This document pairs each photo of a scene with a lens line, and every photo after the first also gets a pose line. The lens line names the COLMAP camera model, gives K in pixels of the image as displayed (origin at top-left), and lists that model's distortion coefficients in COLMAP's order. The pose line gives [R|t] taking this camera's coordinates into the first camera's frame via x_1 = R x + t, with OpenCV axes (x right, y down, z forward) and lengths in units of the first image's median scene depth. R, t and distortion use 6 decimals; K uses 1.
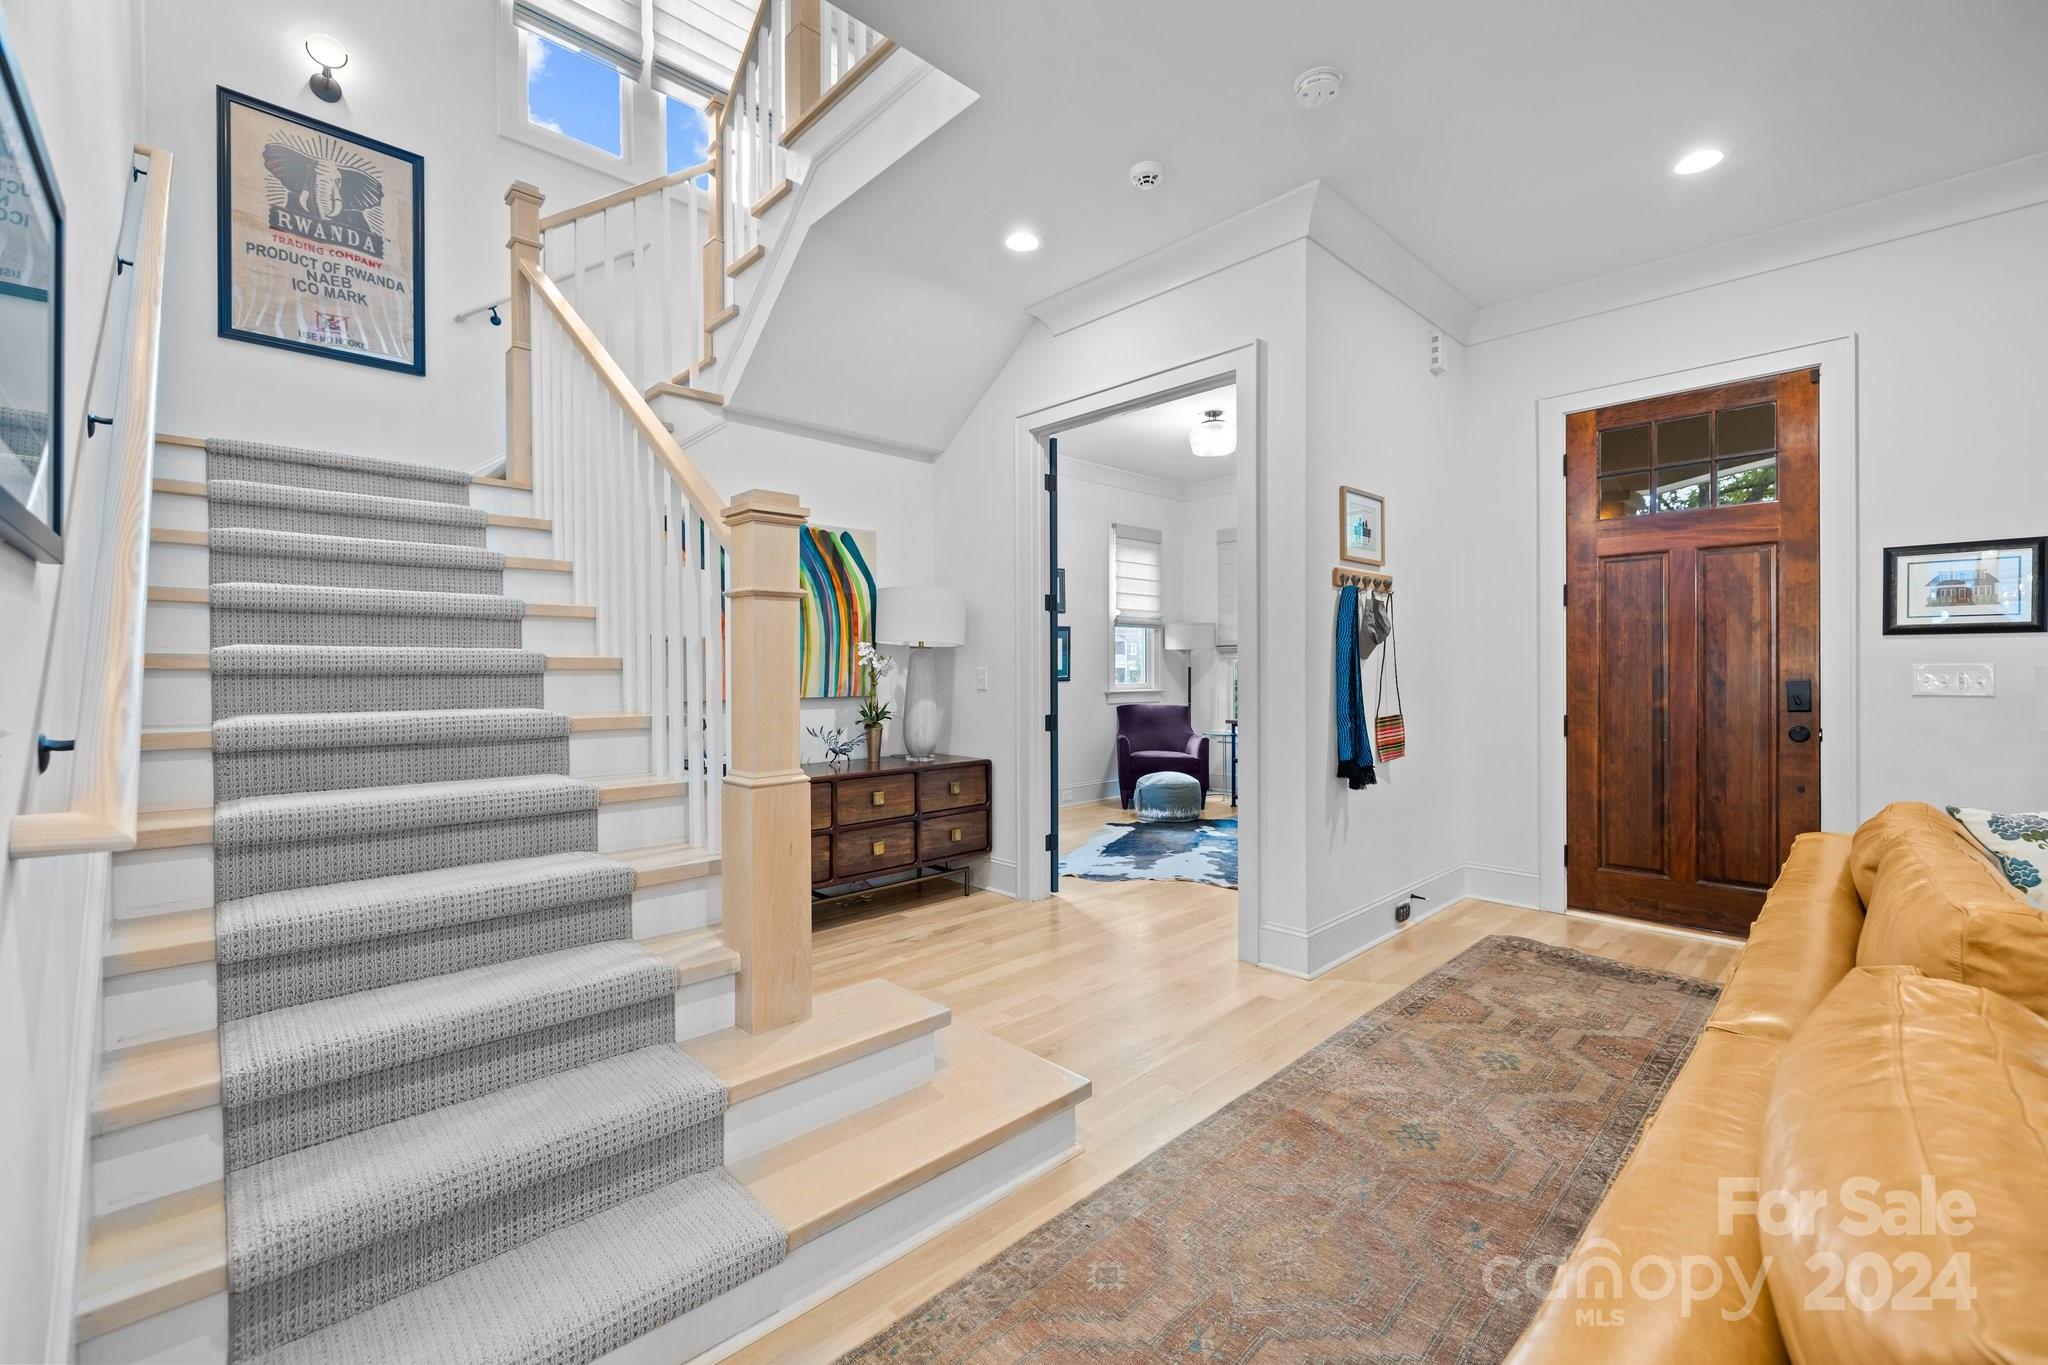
lens RADIAL K [[860.8, 0, 1019.8], [0, 860.8, 675.2], [0, 0, 1]] dist [0.000591, -0.000277]
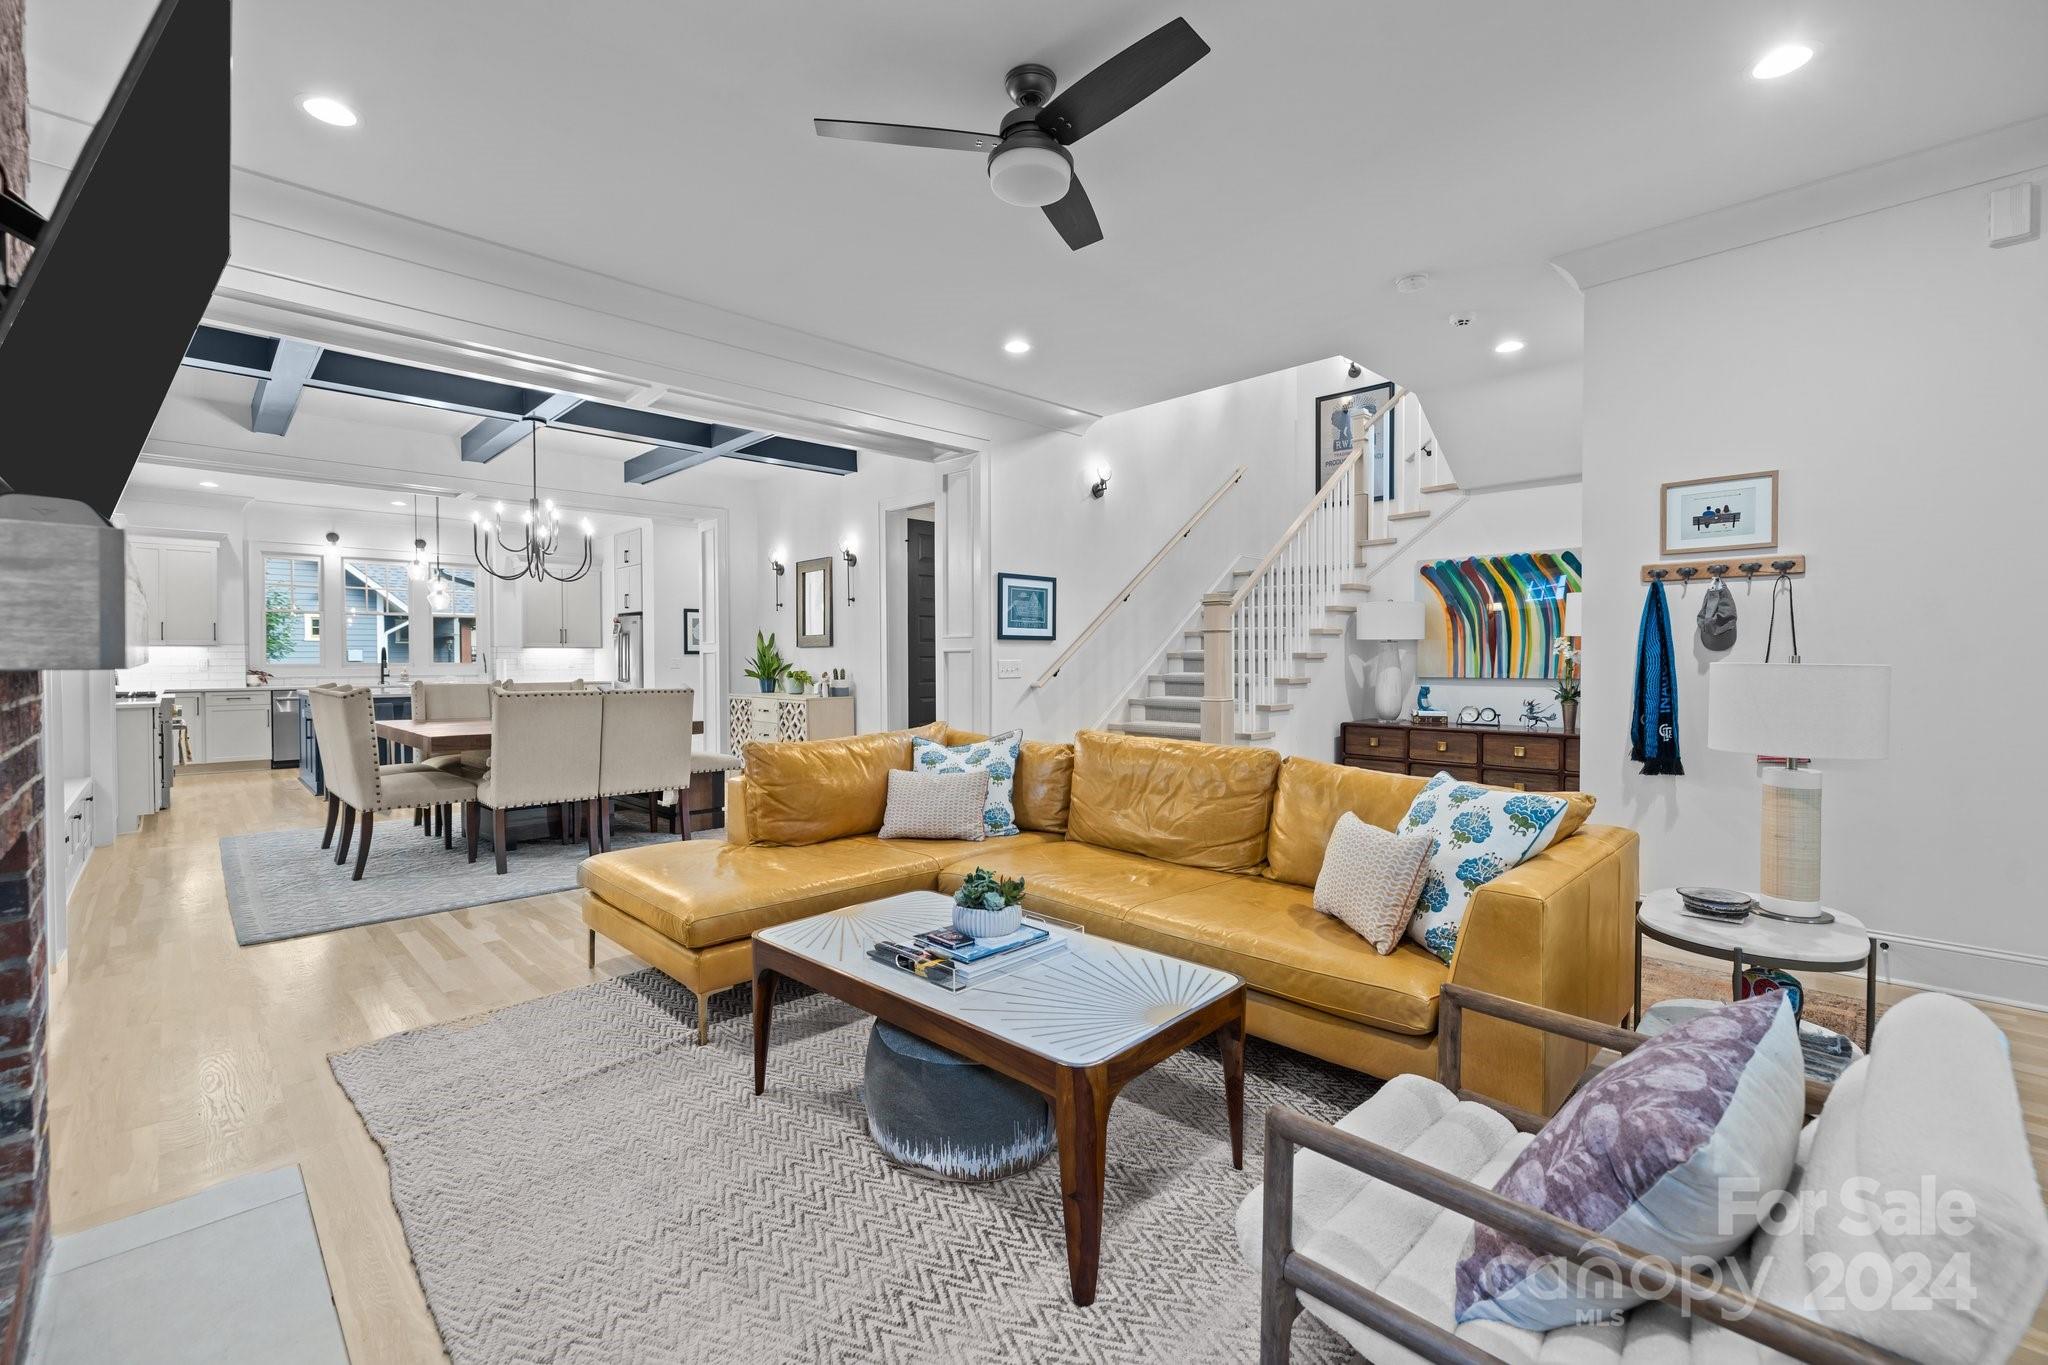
lens RADIAL K [[866.5, 0, 1015.6], [0, 866.5, 674.4], [0, 0, 1]] dist [-0.001194, -0.000050]
pose [[0.005197, 0.023680, -0.999706, 1.338520], [-0.005197, 0.999707, 0.023653, -0.010254], [0.999973, 0.005072, 0.005319, 0.201787]]
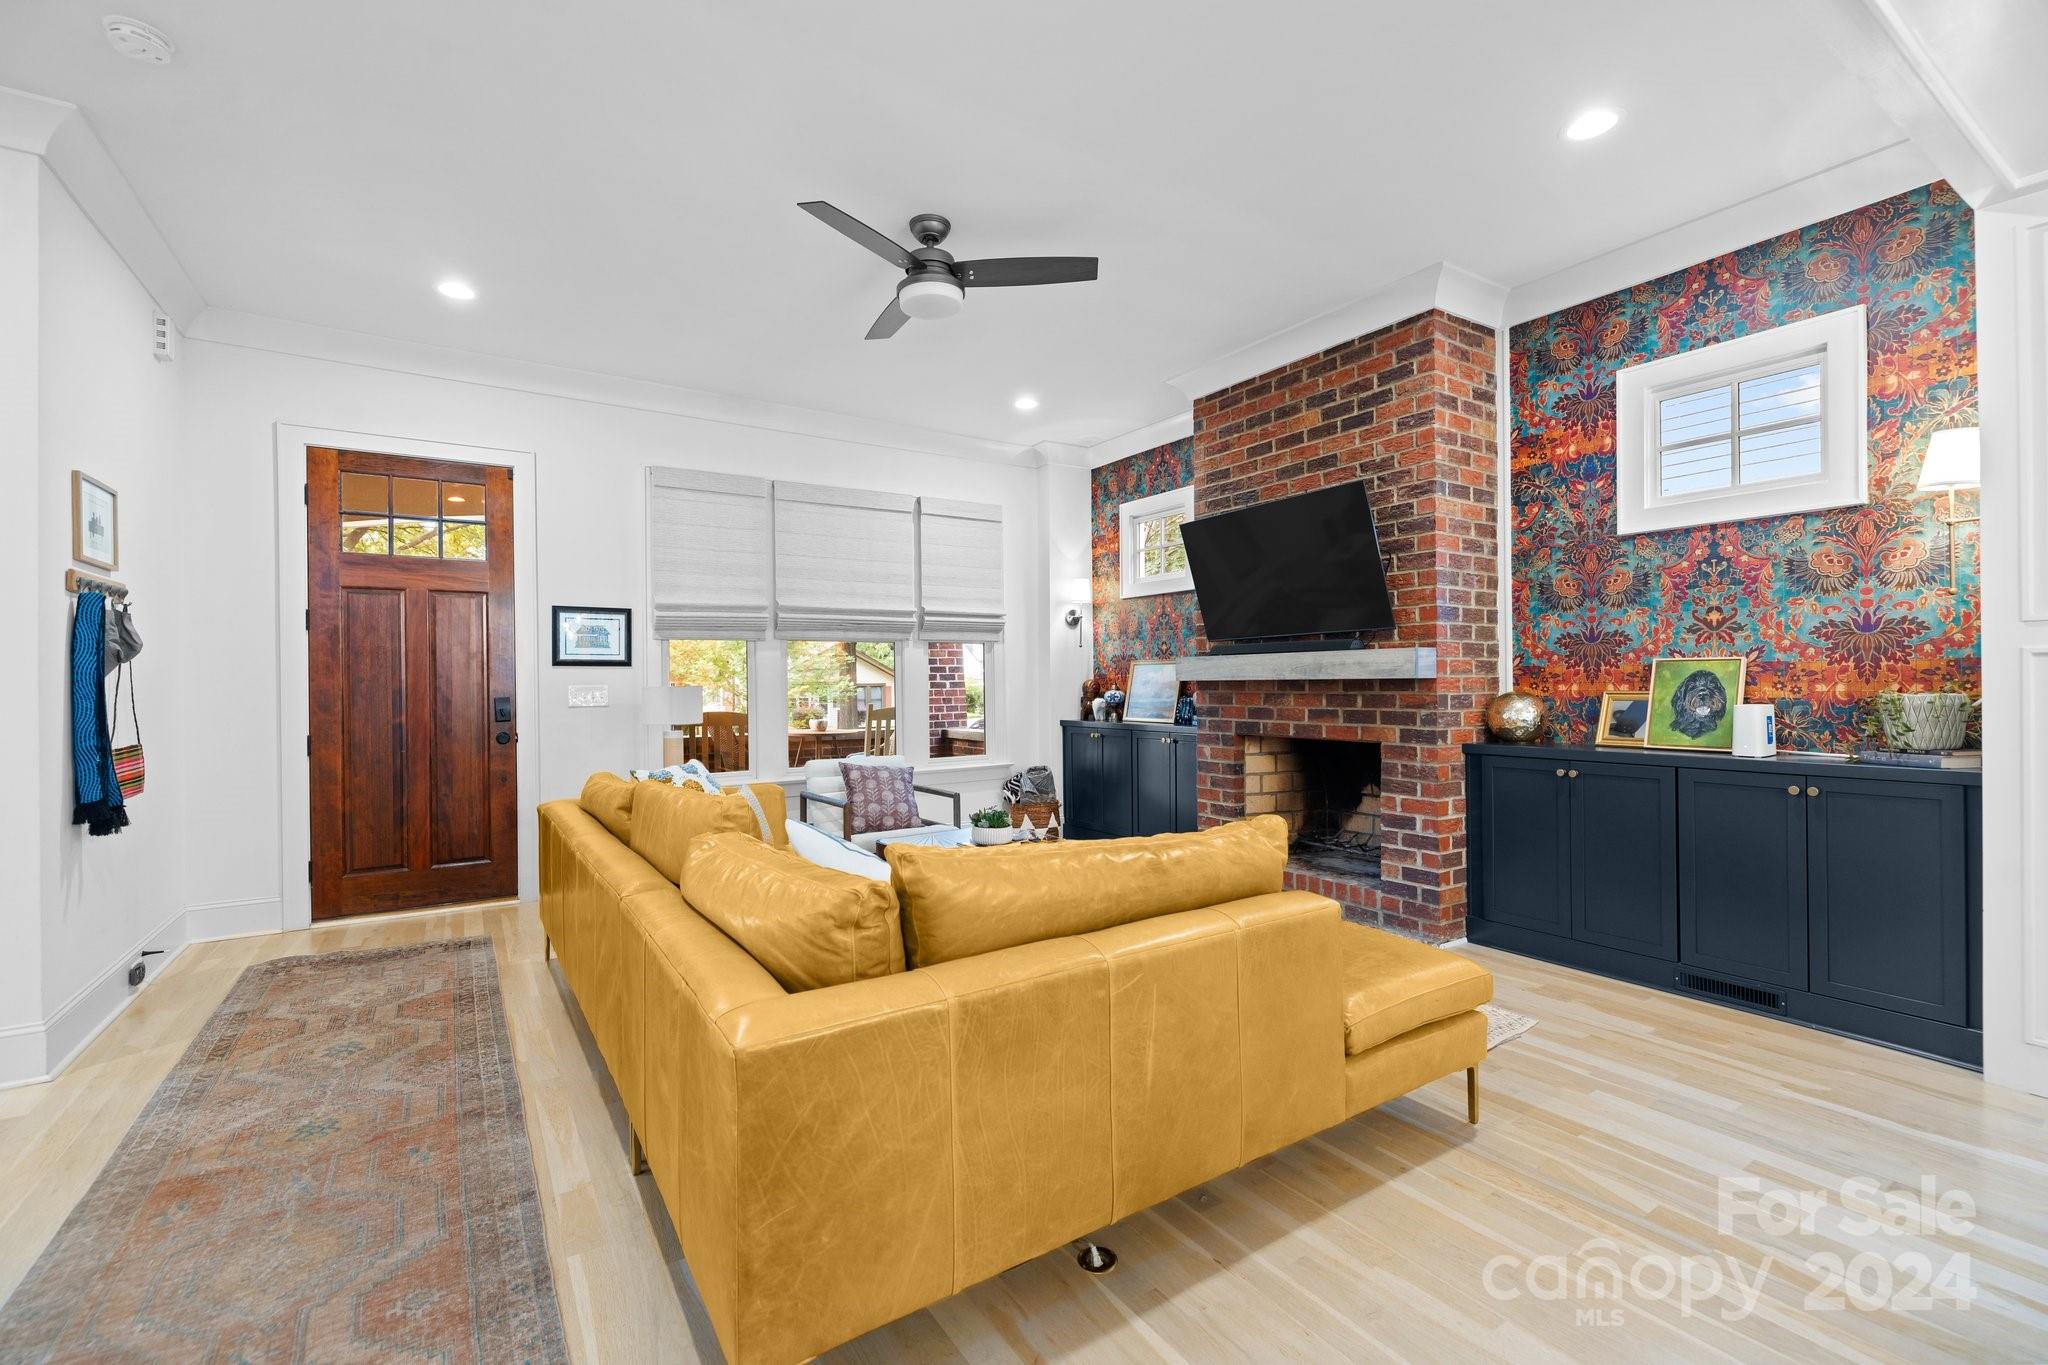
lens RADIAL K [[869.2, 0, 1011.1], [0, 869.2, 681.1], [0, 0, 1]] dist [0.000012, 0.000081]
pose [[0.194390, 0.004196, 0.980915, -0.251976], [0.014321, 0.999872, -0.007115, 0.000484], [-0.980820, 0.015430, 0.194305, -0.035054]]
